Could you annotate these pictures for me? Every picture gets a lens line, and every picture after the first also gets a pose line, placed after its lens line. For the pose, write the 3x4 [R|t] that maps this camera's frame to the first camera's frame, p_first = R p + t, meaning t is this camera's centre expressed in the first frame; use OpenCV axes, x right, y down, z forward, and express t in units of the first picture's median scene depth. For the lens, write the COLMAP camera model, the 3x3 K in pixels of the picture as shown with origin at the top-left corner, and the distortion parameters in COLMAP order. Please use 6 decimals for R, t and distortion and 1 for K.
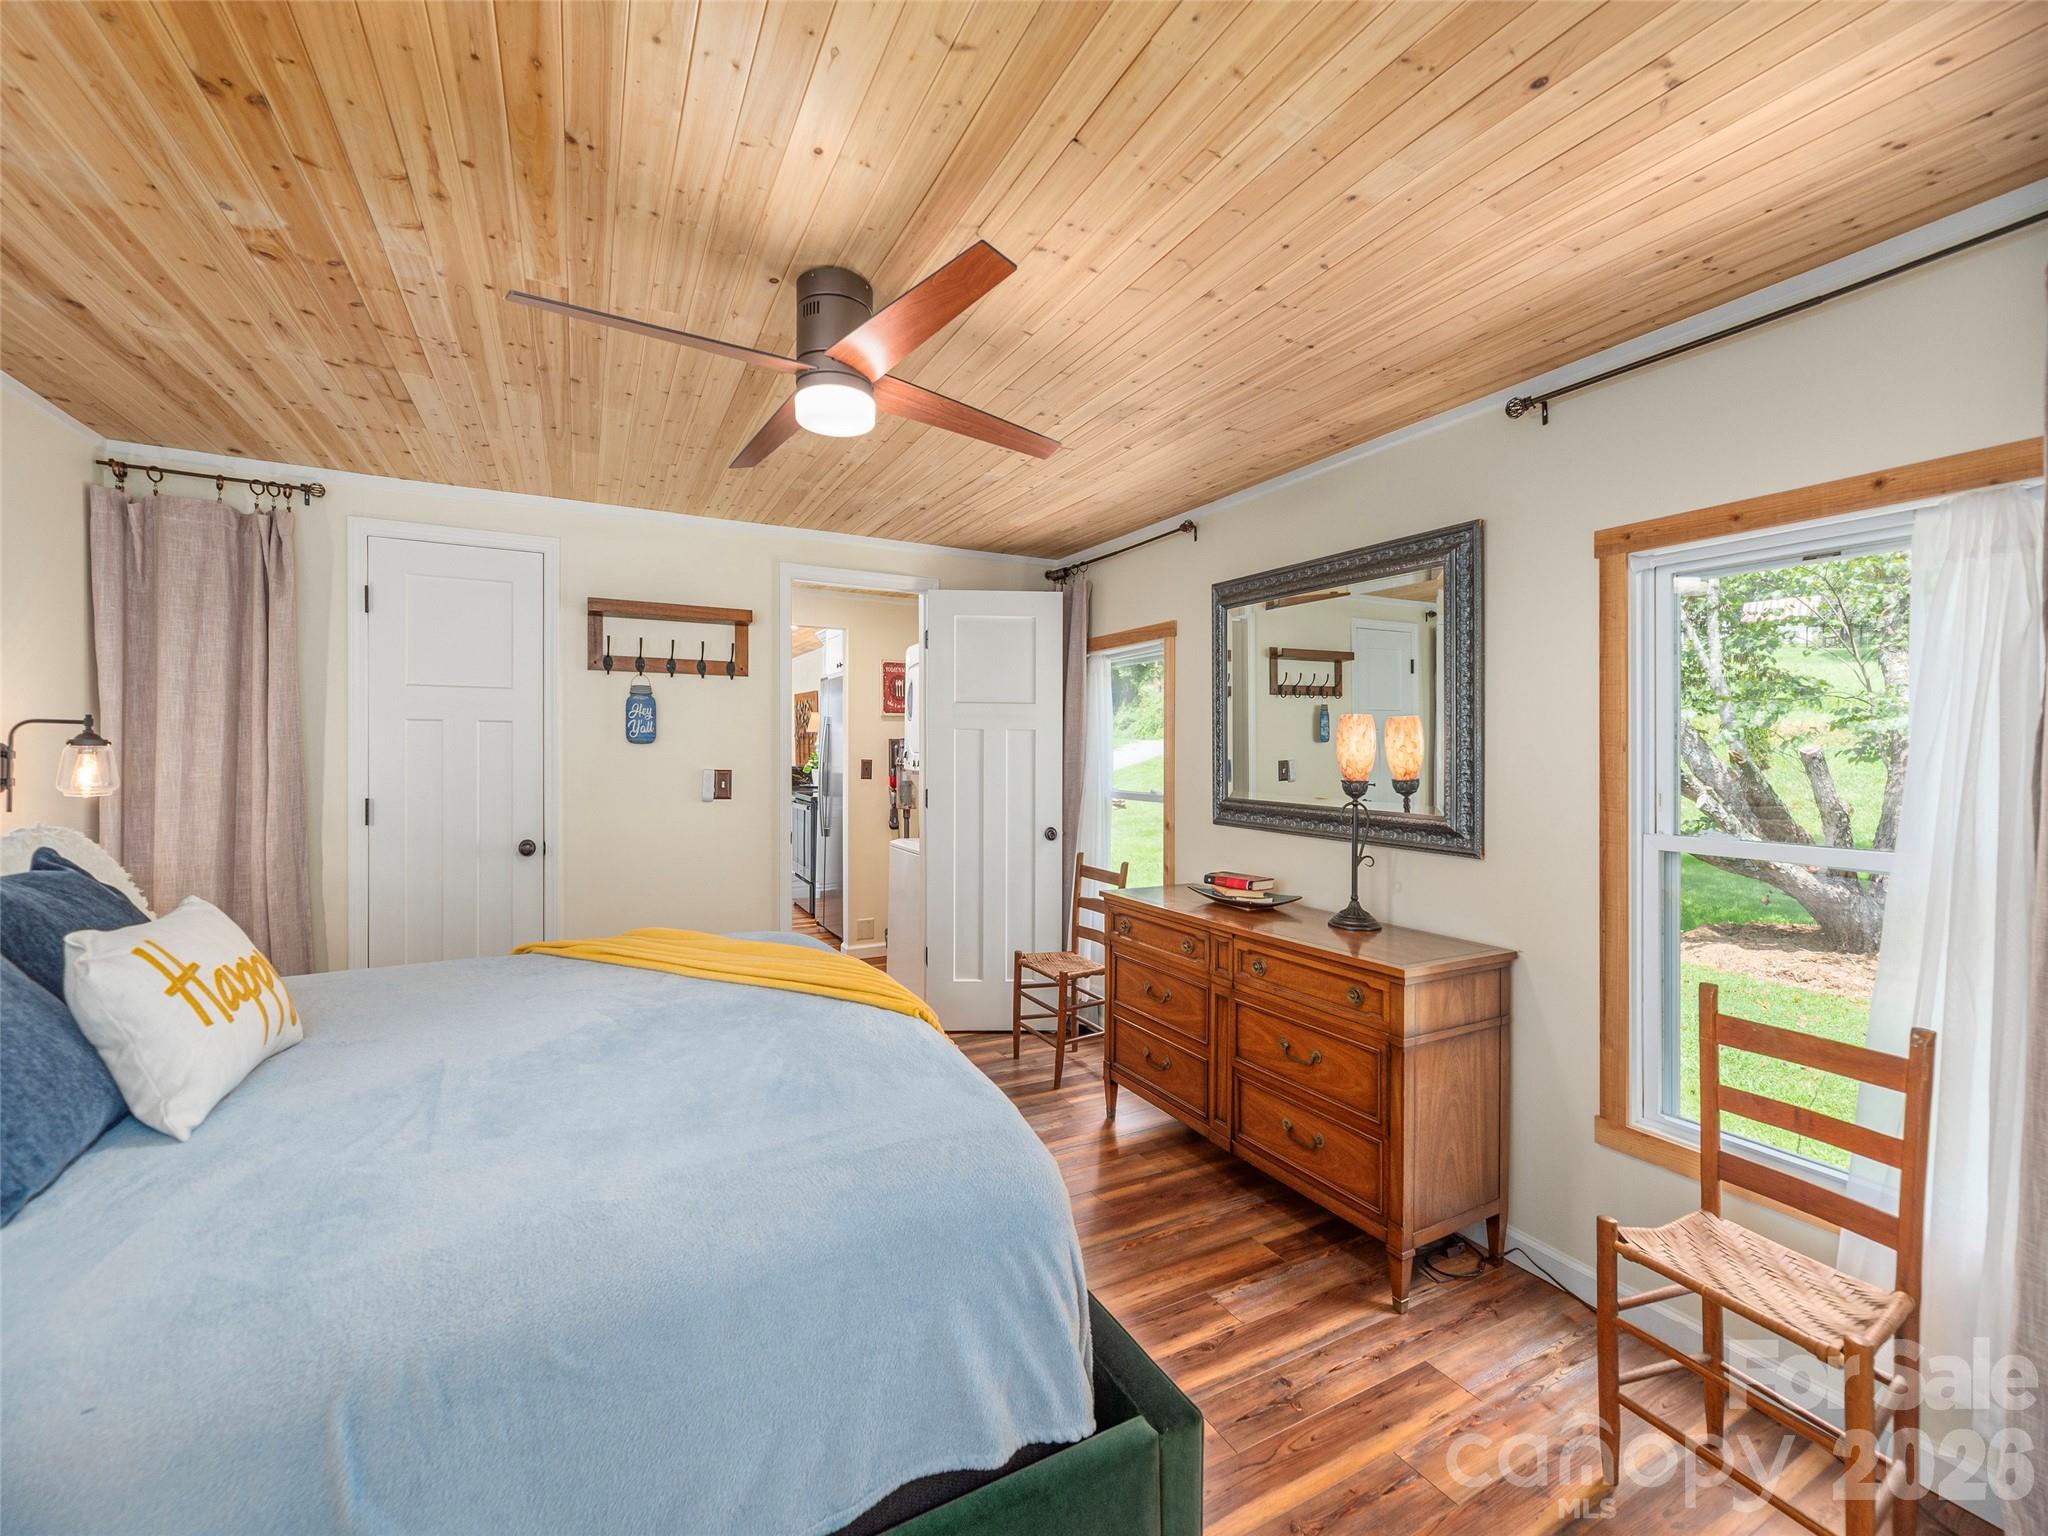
lens RADIAL K [[844.0, 0, 1058.2], [0, 844.0, 761.9], [0, 0, 1]] dist [-0.002705, 0.000272]
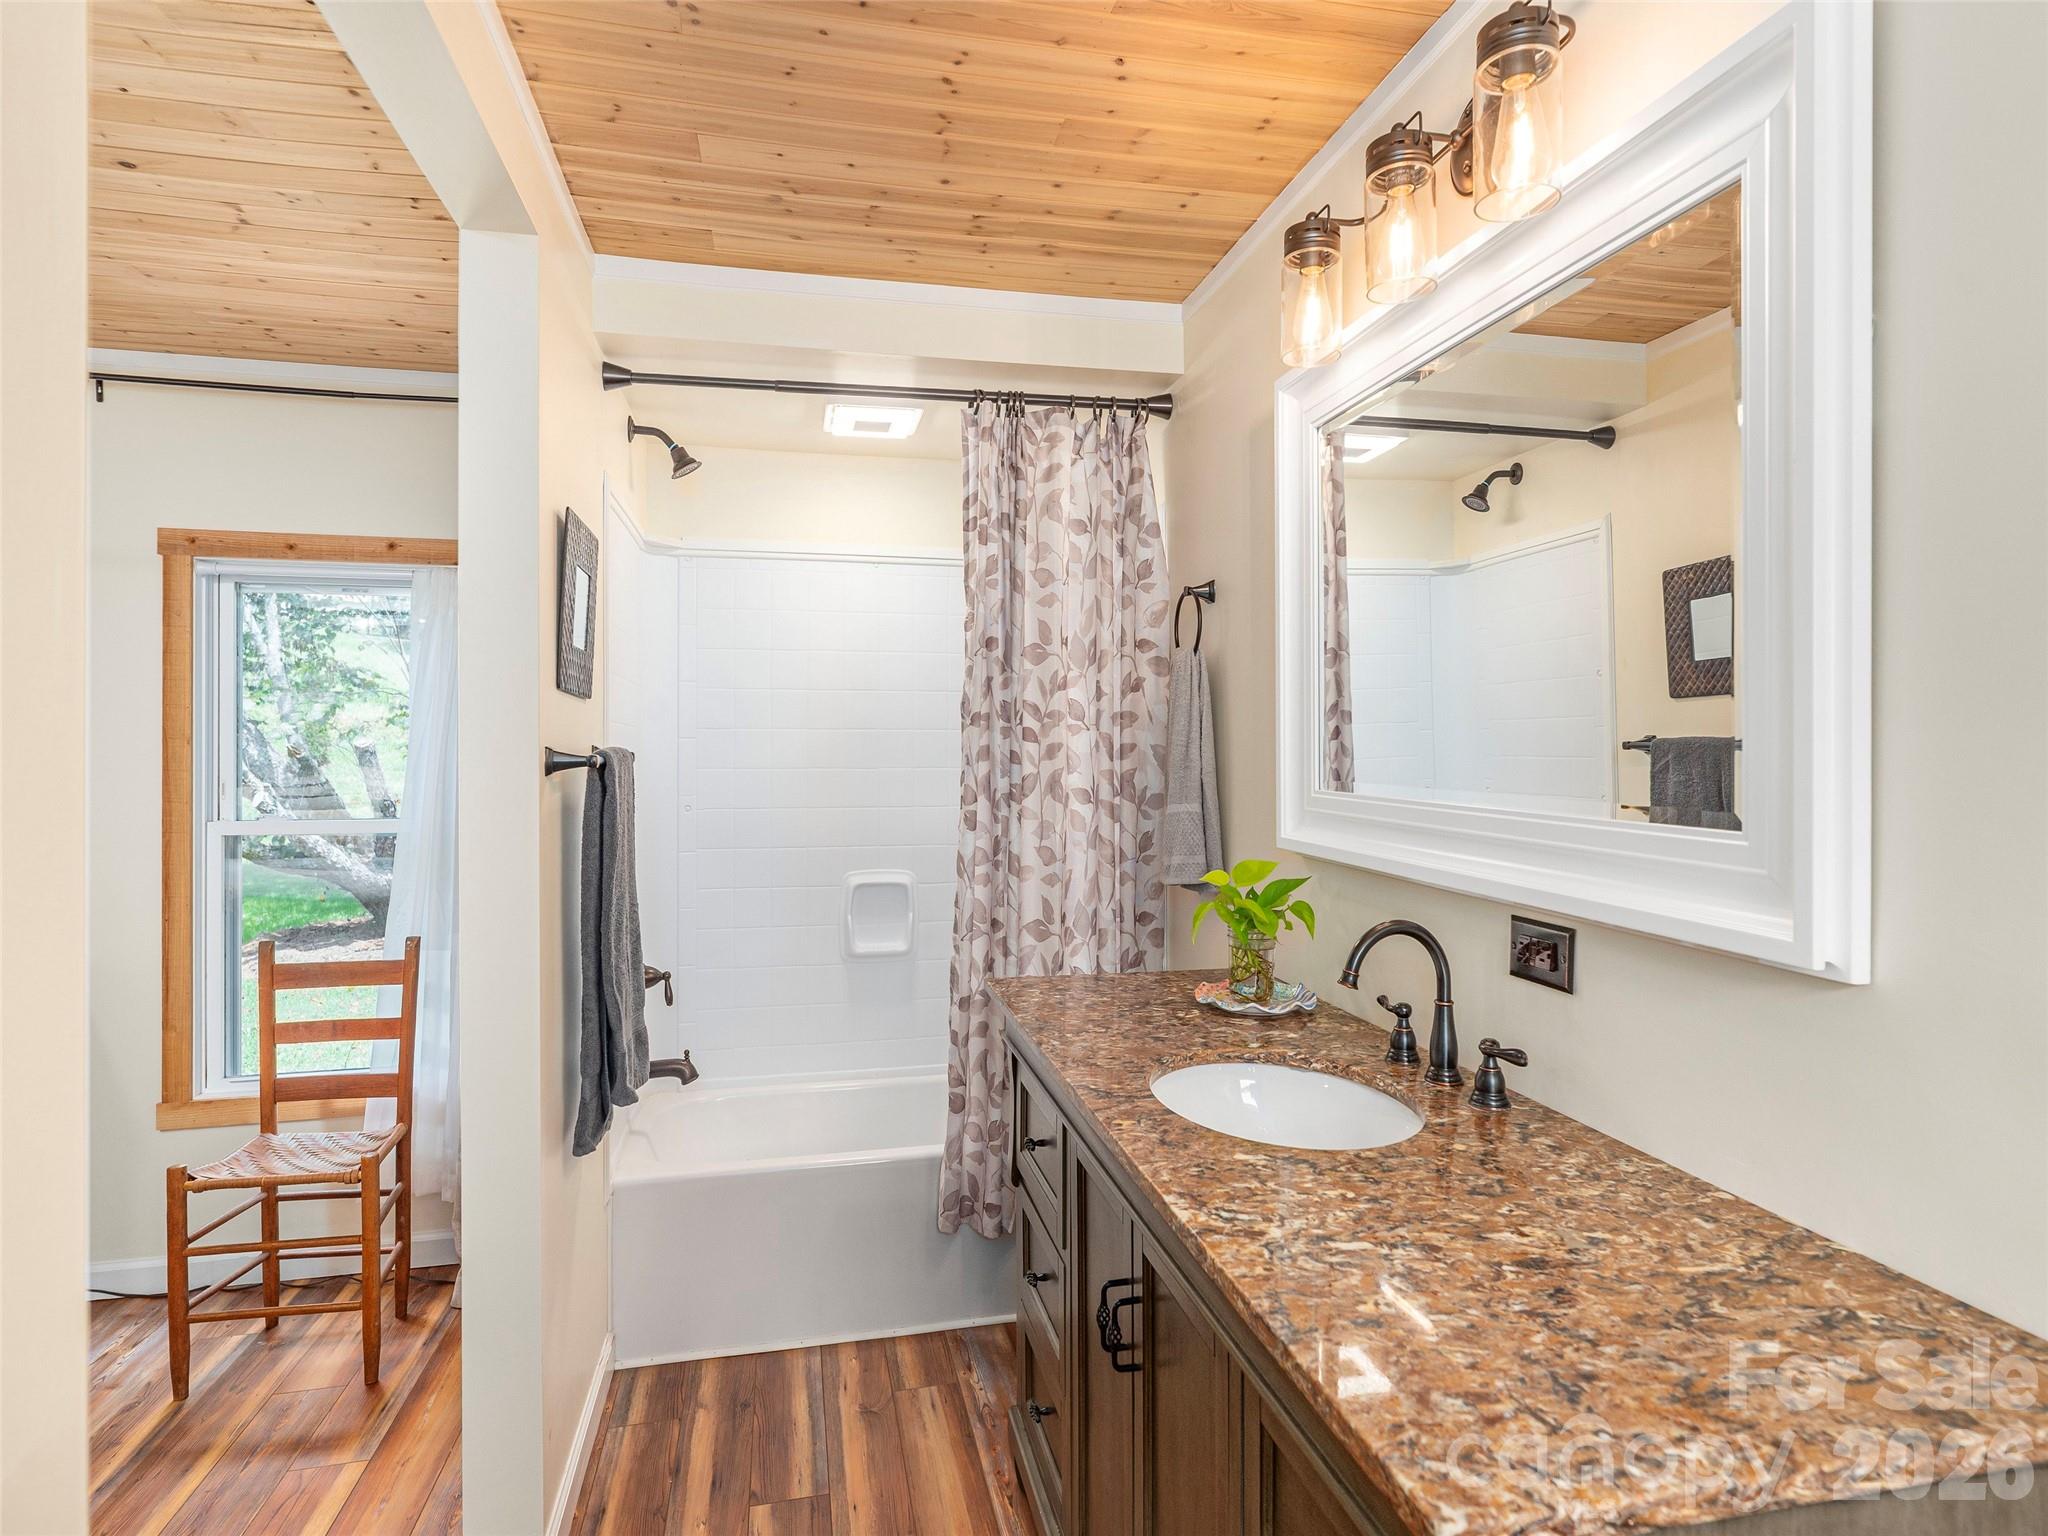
lens RADIAL K [[1051.5, 0, 1025.7], [0, 1051.5, 728.4], [0, 0, 1]] dist [0.001401, -0.000079]
pose [[0.284002, 0.015455, 0.958699, -0.295346], [0.011511, 0.999743, -0.019526, 0.005446], [-0.958754, 0.016581, 0.283751, -0.379109]]
